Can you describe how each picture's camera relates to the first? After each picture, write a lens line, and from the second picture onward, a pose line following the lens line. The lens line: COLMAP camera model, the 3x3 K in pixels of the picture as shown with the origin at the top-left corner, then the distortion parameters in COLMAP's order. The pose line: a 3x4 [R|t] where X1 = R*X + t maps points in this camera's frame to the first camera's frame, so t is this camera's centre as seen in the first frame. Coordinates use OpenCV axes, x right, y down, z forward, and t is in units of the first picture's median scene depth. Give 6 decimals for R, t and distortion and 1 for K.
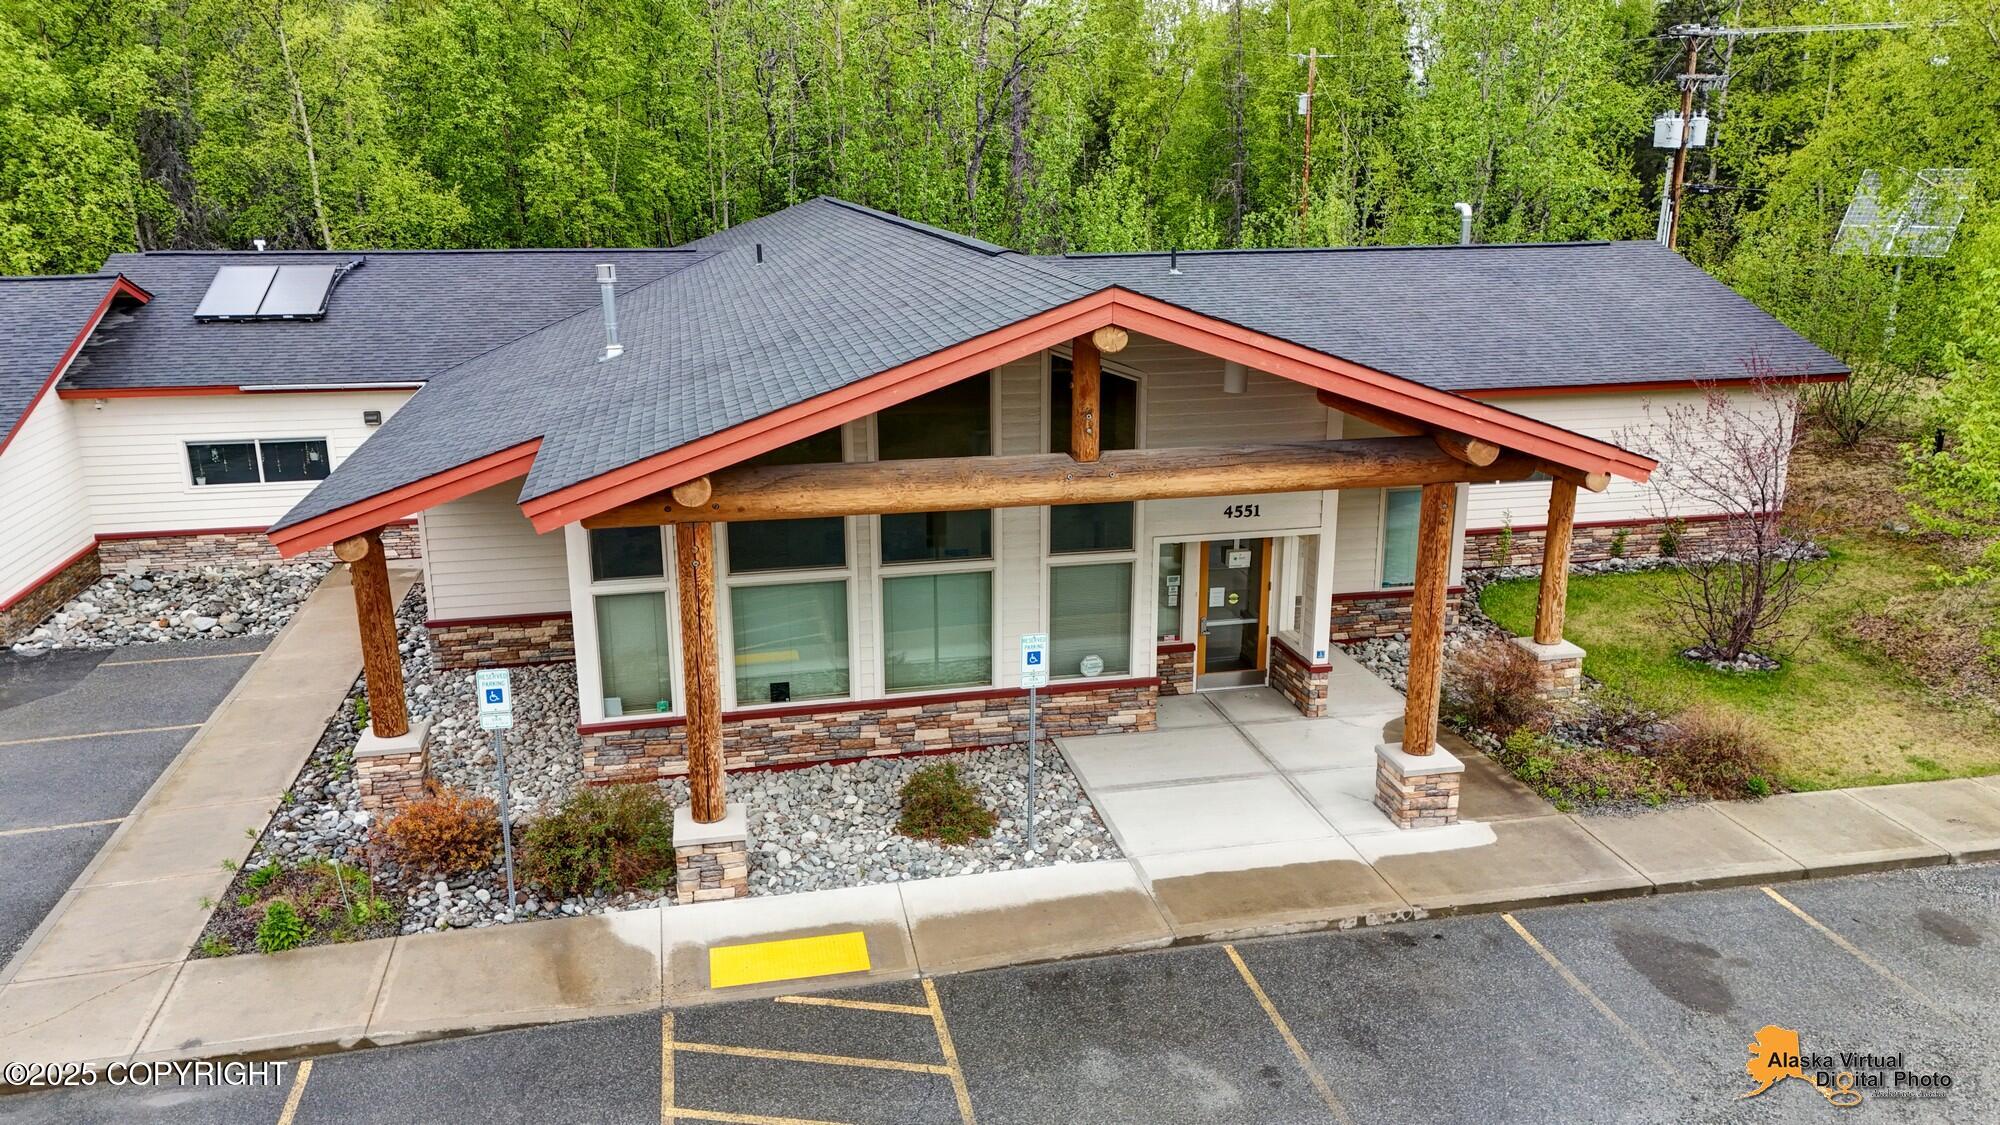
lens RADIAL K [[1457.3, 0, 1009.9], [0, 1457.3, 551.8], [0, 0, 1]] dist [0.090081, -0.083447]
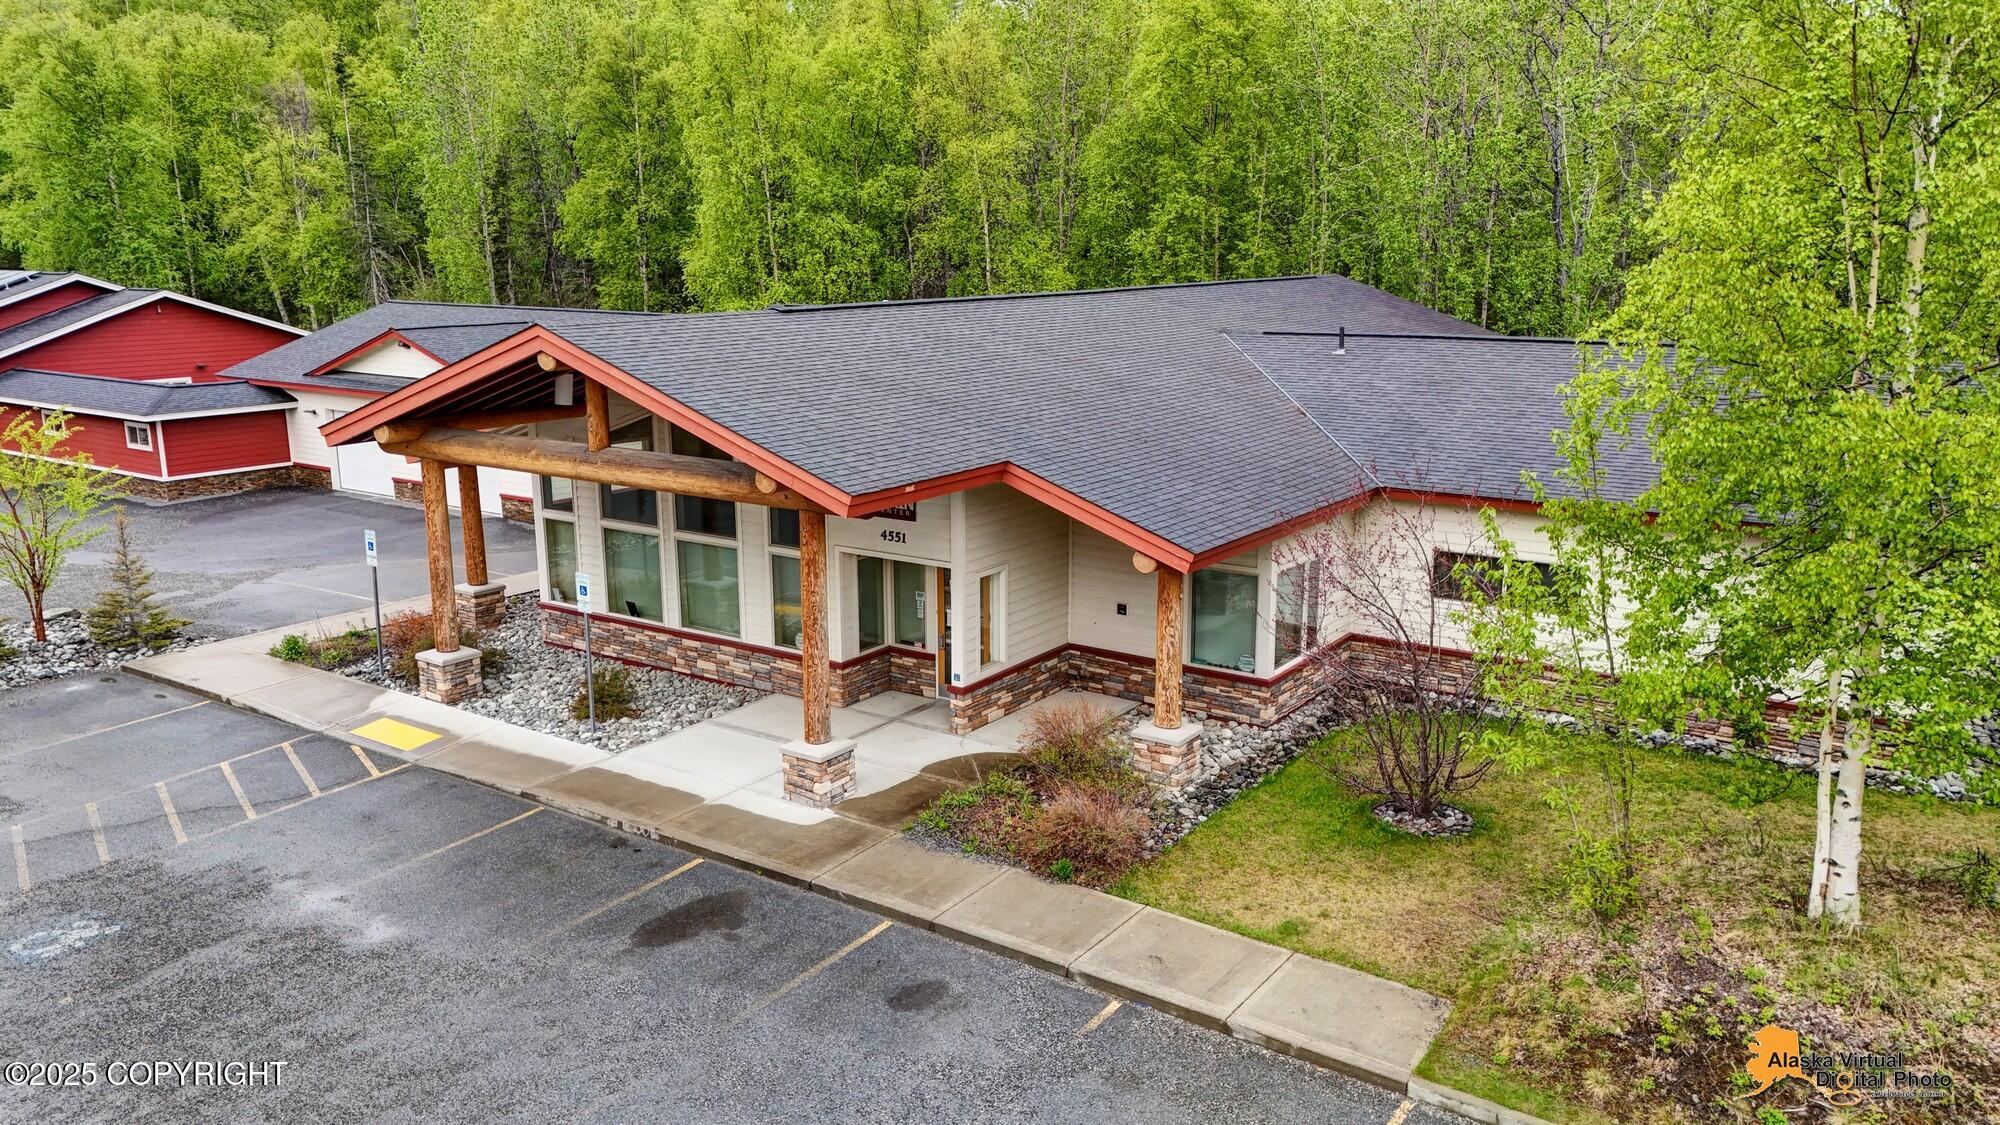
lens RADIAL K [[1457.3, 0, 1006.0], [0, 1457.3, 554.6], [0, 0, 1]] dist [0.090081, -0.083447]
pose [[0.682074, 0.155781, -0.714498, 1.123618], [-0.191254, 0.981041, 0.031320, -0.071408], [0.705831, 0.115288, 0.698936, 0.259413]]
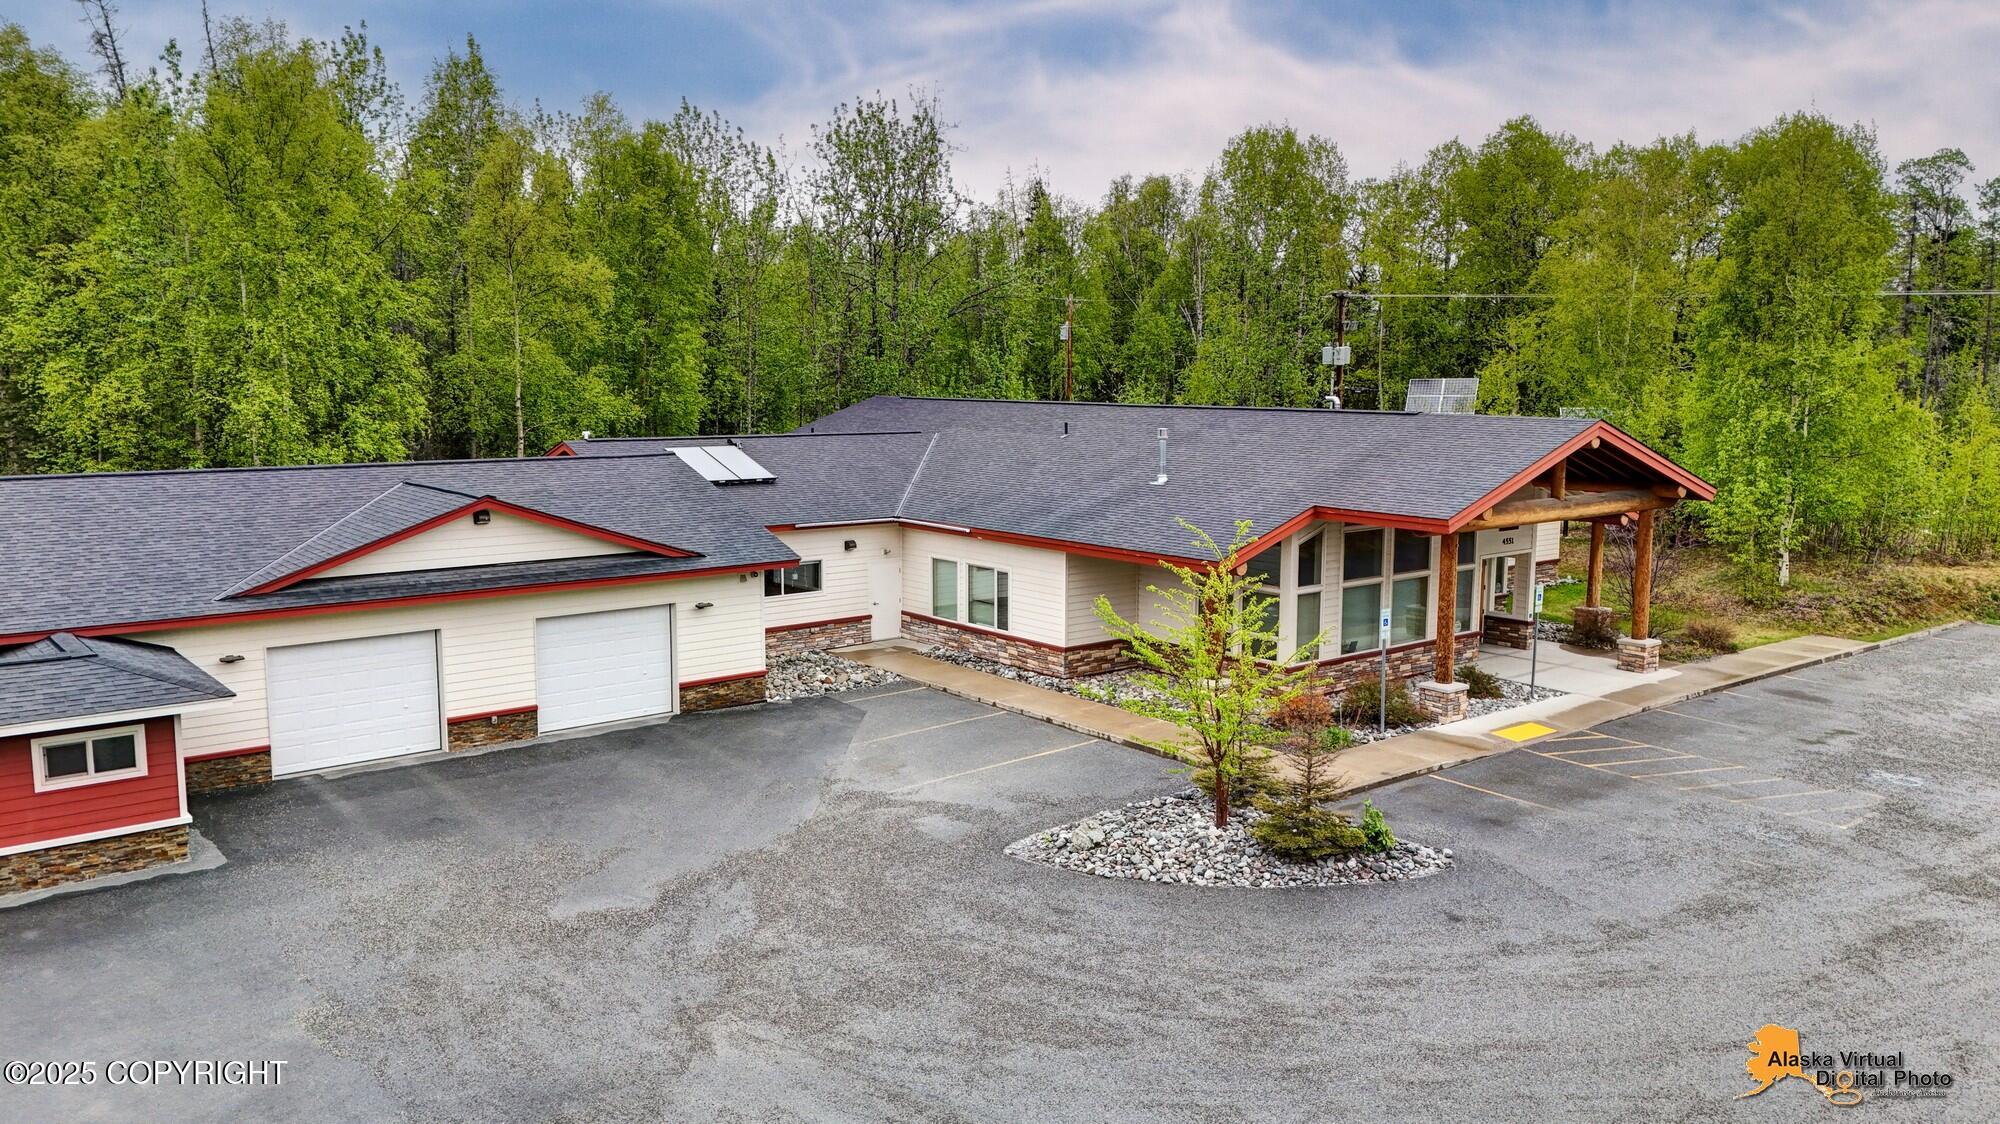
lens RADIAL K [[1457.3, 0, 1003.9], [0, 1457.3, 562.5], [0, 0, 1]] dist [0.090081, -0.083447]
pose [[0.893813, -0.057640, 0.444720, -1.398561], [0.114170, 0.988275, -0.101374, 0.130516], [-0.433662, 0.141383, 0.889915, -0.482376]]
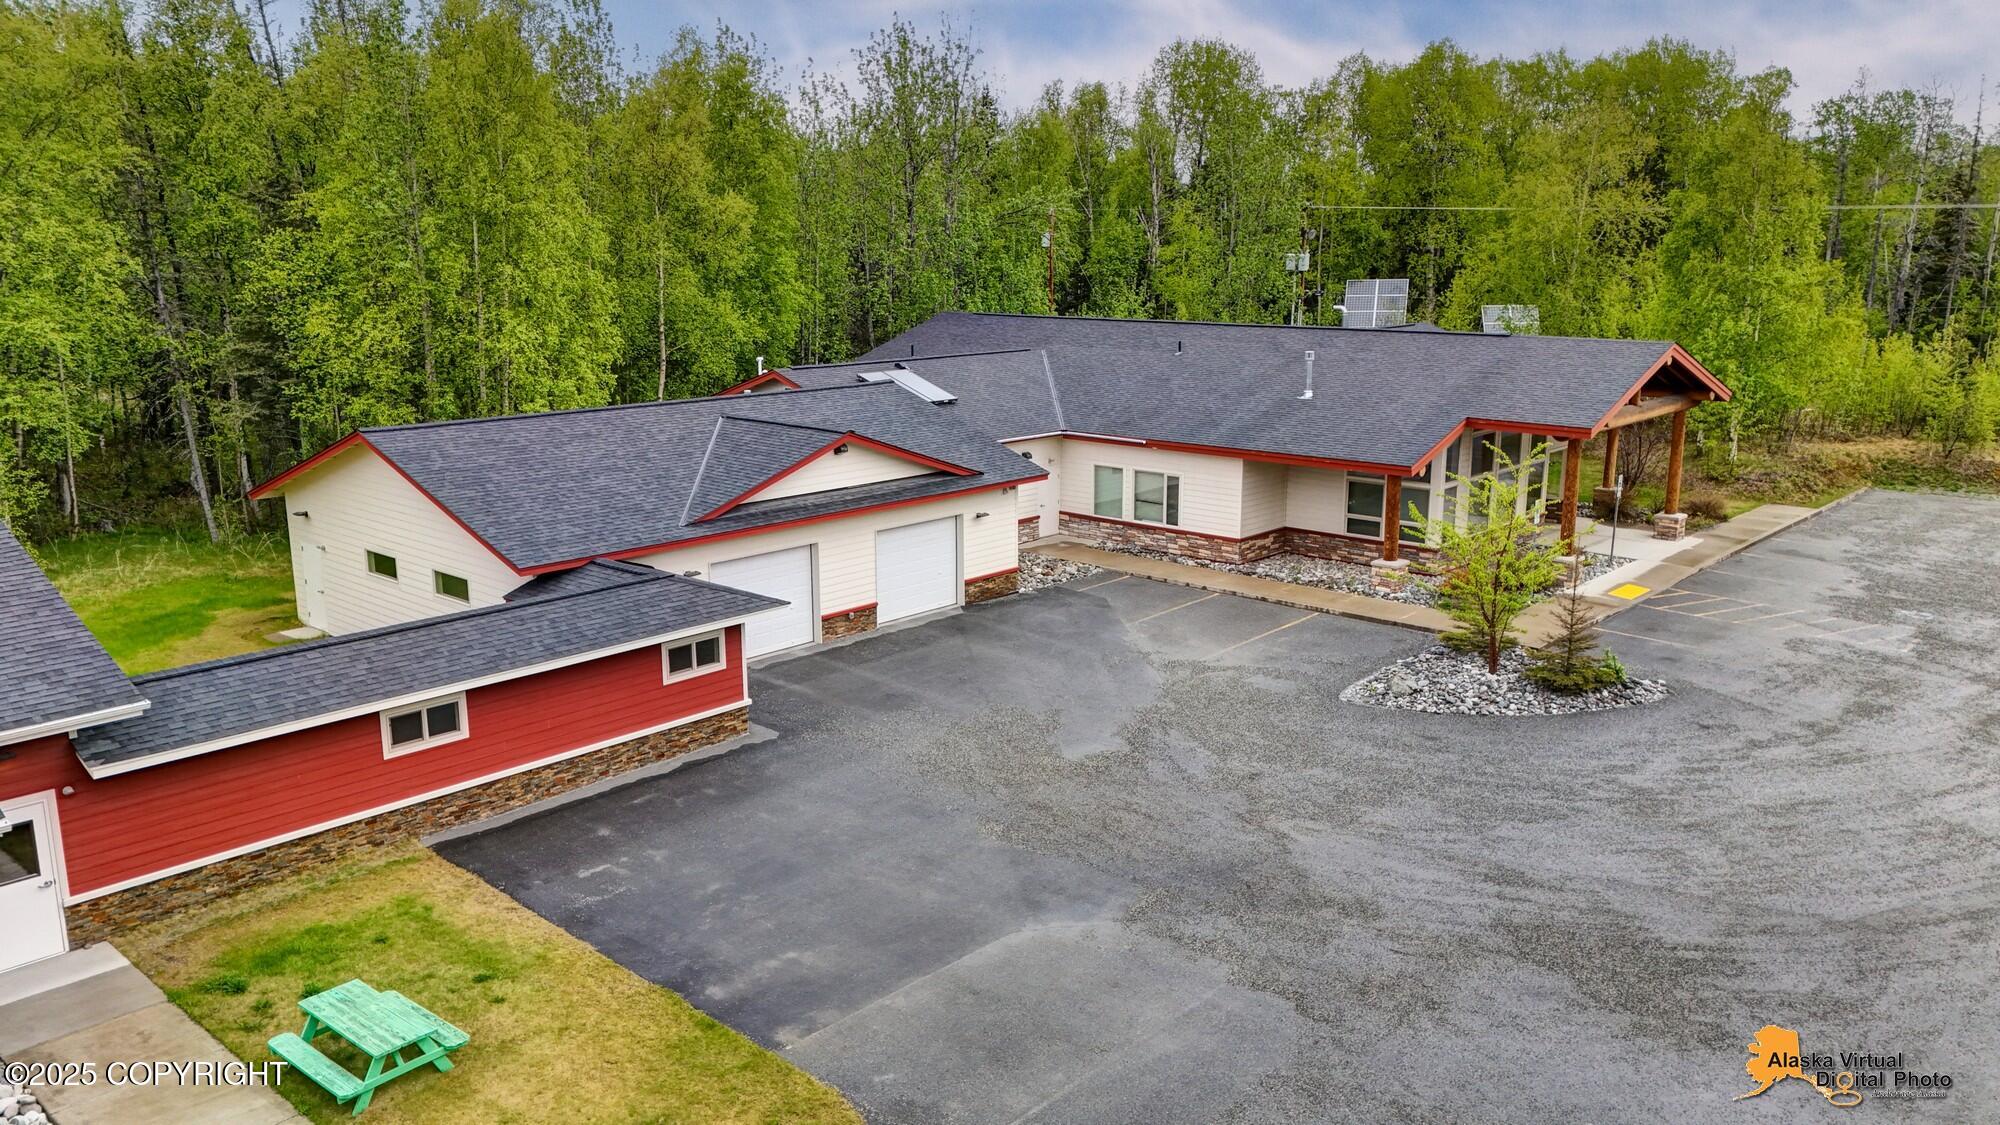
lens RADIAL K [[1457.3, 0, 1002.4], [0, 1457.3, 561.5], [0, 0, 1]] dist [0.090081, -0.083447]
pose [[0.815687, -0.126965, 0.564390, -2.102573], [0.152922, 0.988237, 0.001301, 0.031225], [-0.557916, 0.085246, 0.825508, -0.492909]]
